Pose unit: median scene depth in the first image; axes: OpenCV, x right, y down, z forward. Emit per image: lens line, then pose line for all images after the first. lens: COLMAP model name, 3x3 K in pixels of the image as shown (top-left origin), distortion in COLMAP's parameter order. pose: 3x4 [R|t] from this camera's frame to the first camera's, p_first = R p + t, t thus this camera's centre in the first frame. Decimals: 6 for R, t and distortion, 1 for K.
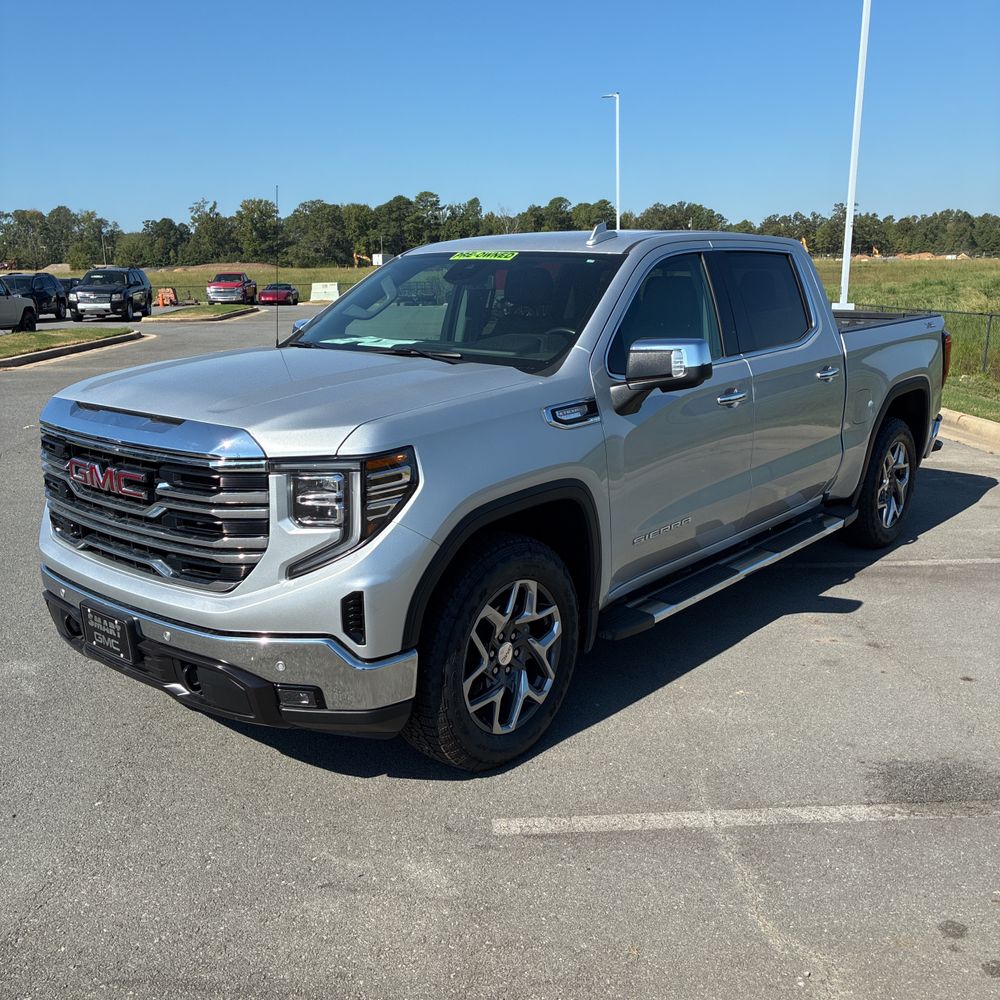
lens RADIAL K [[1014.4, 0, 500.0], [0, 1014.4, 500.0], [0, 0, 1]] dist [0.018766, 0.002965]
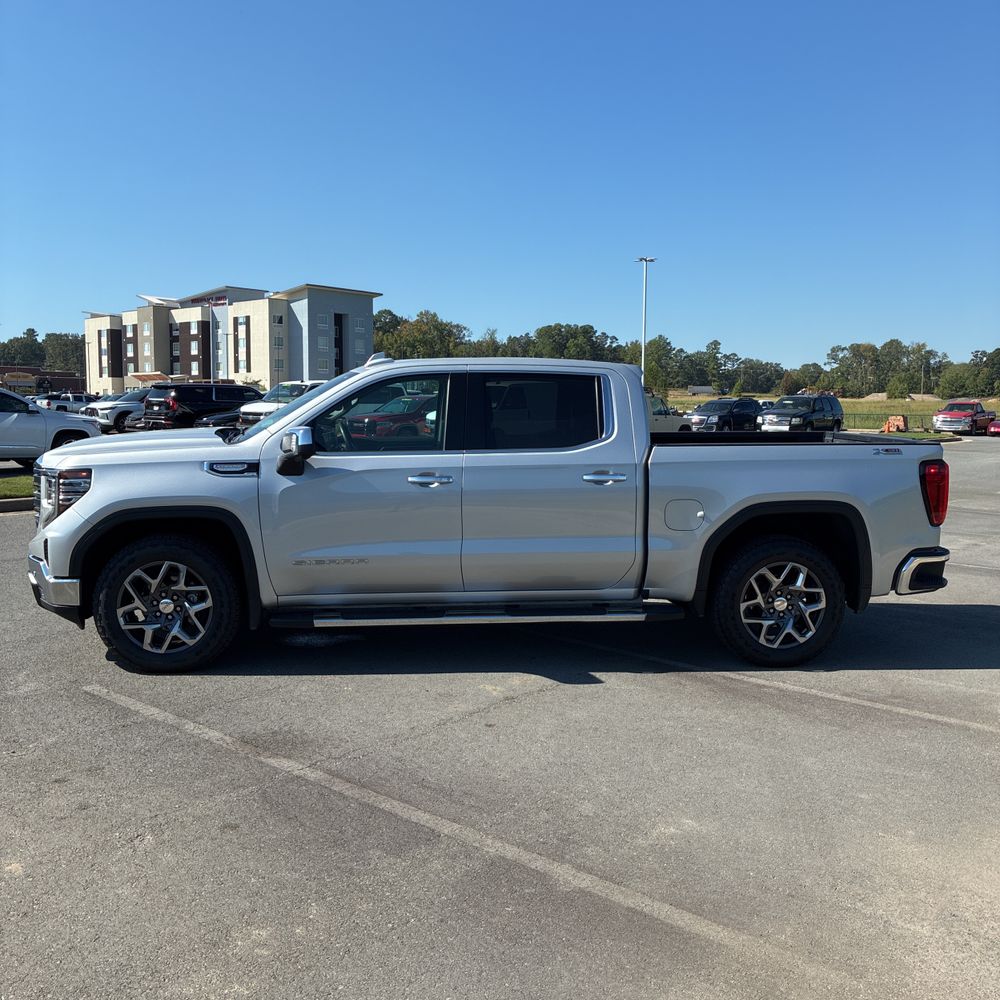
lens RADIAL K [[1024.7, 0, 499.8], [0, 1024.7, 488.3], [0, 0, 1]] dist [0.008855, -0.010552]
pose [[0.712984, 0.080308, -0.696567, 1.070263], [-0.173920, 0.982630, -0.064731, -0.016421], [0.679269, 0.167298, 0.714566, 0.096963]]
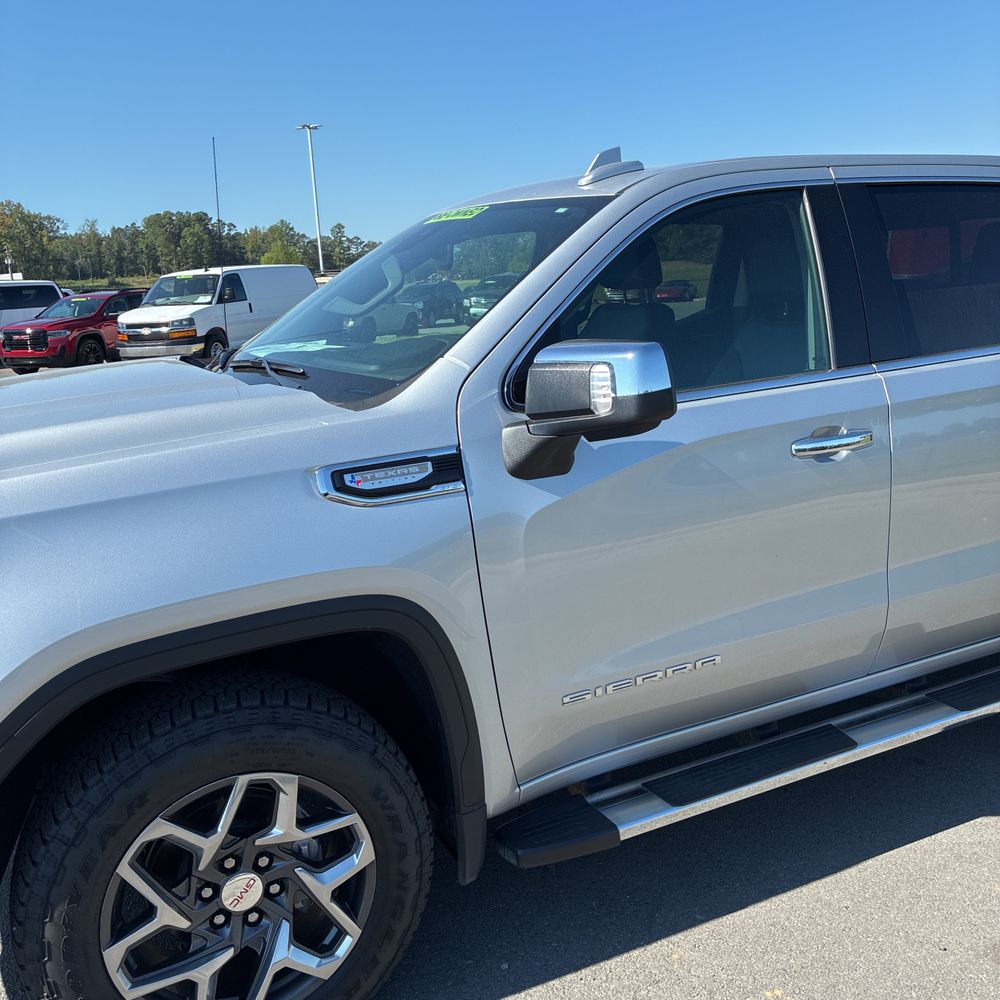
lens RADIAL K [[1014.4, 0, 500.0], [0, 1014.4, 500.0], [0, 0, 1]] dist [0.018766, 0.002965]
pose [[0.917155, 0.051374, -0.395206, 0.247123], [-0.050021, 0.998654, 0.013735, -0.059571], [0.395380, 0.007171, 0.918490, 0.363387]]
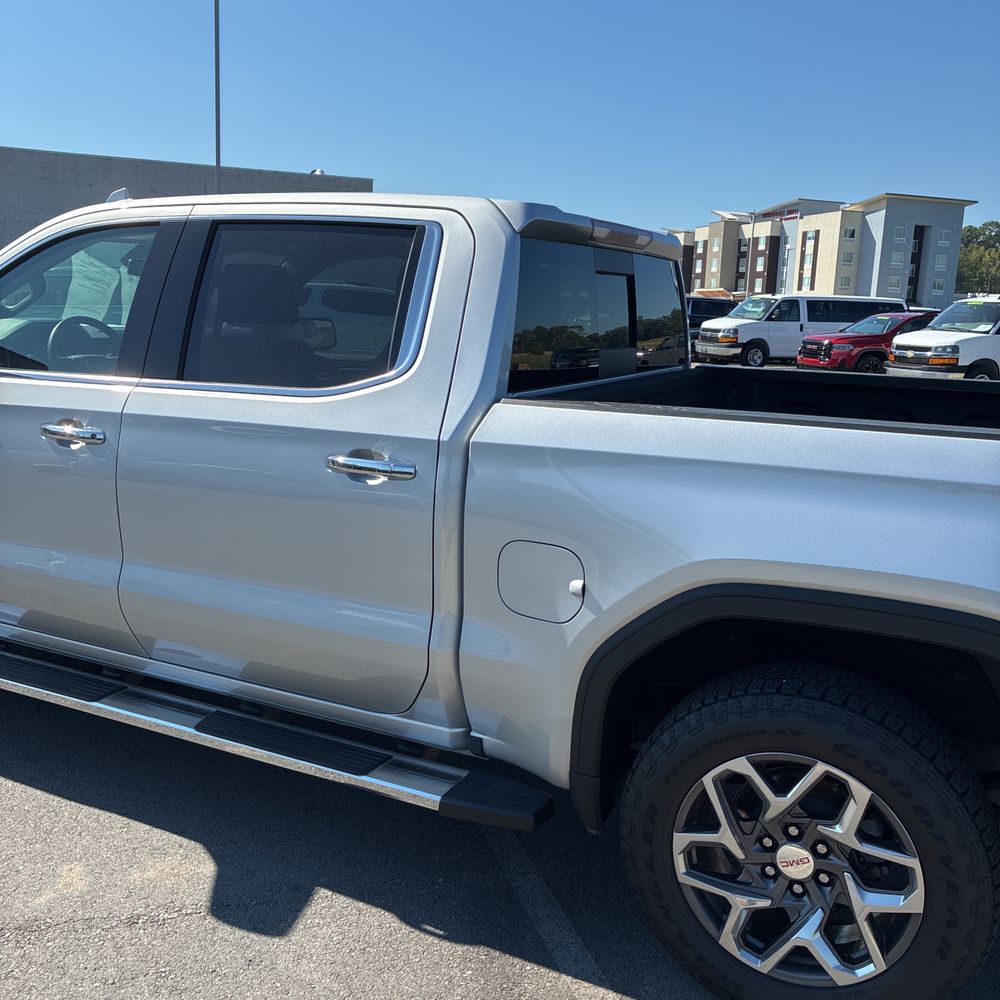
lens RADIAL K [[1010.8, 0, 502.7], [0, 1010.8, 496.8], [0, 0, 1]] dist [0.010471, 0.000350]
pose [[0.233588, 0.203888, -0.950719, 0.821210], [-0.257747, 0.955774, 0.141644, -0.199854], [0.937552, 0.211958, 0.275809, 0.954795]]
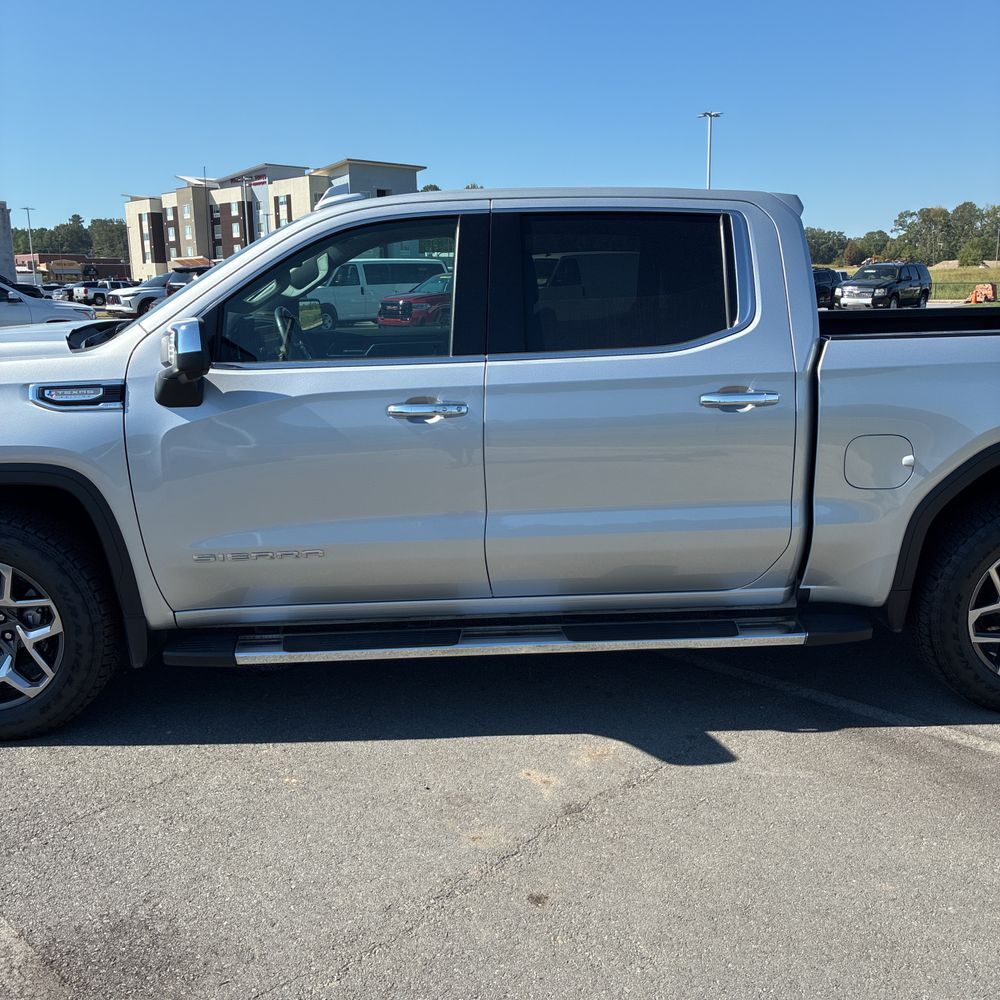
lens RADIAL K [[1014.4, 0, 500.0], [0, 1014.4, 500.0], [0, 0, 1]] dist [0.018766, 0.002965]
pose [[0.678288, 0.160829, -0.716979, 0.708083], [-0.159100, 0.984751, 0.070380, -0.083611], [0.717365, 0.066334, 0.693533, 0.460685]]
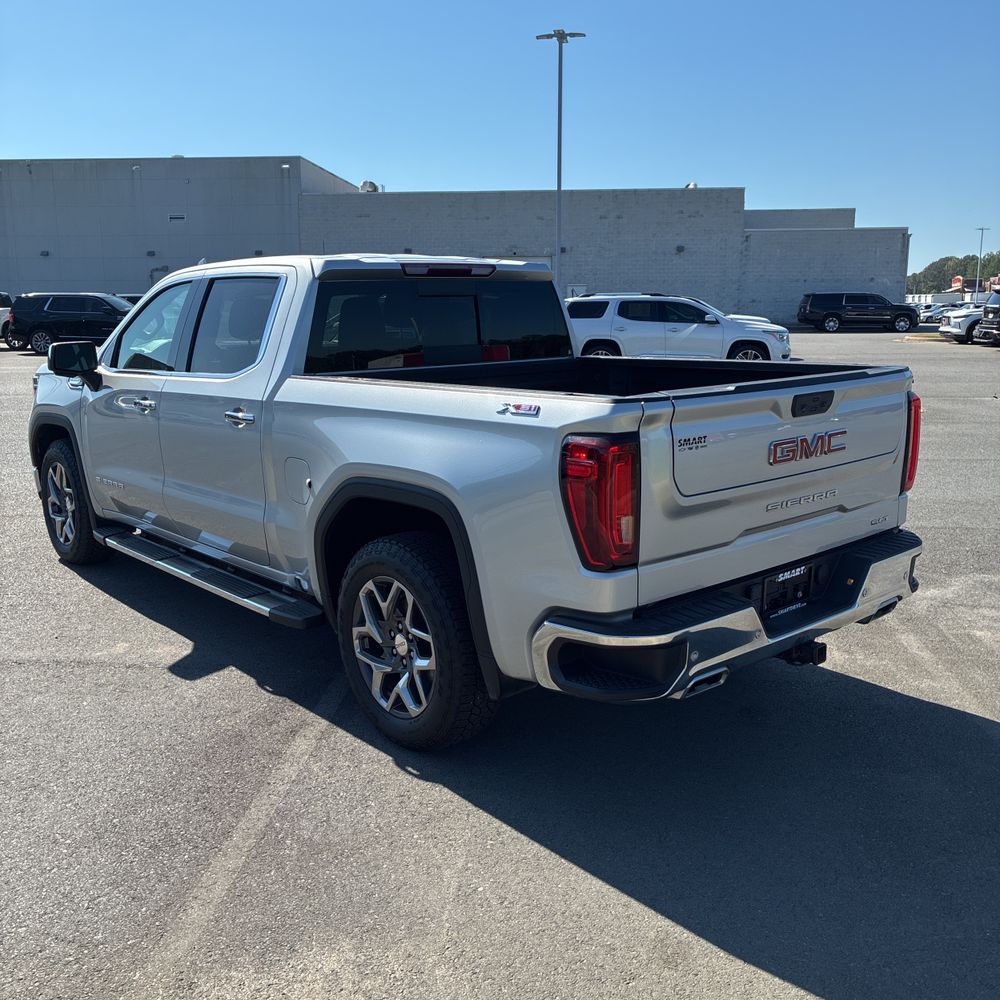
lens RADIAL K [[1014.4, 0, 500.0], [0, 1014.4, 500.0], [0, 0, 1]] dist [0.018766, 0.002965]
pose [[-0.163710, 0.197863, -0.966462, 1.151703], [-0.206837, 0.951020, 0.229738, -0.305807], [0.964582, 0.237511, -0.114766, 1.360084]]
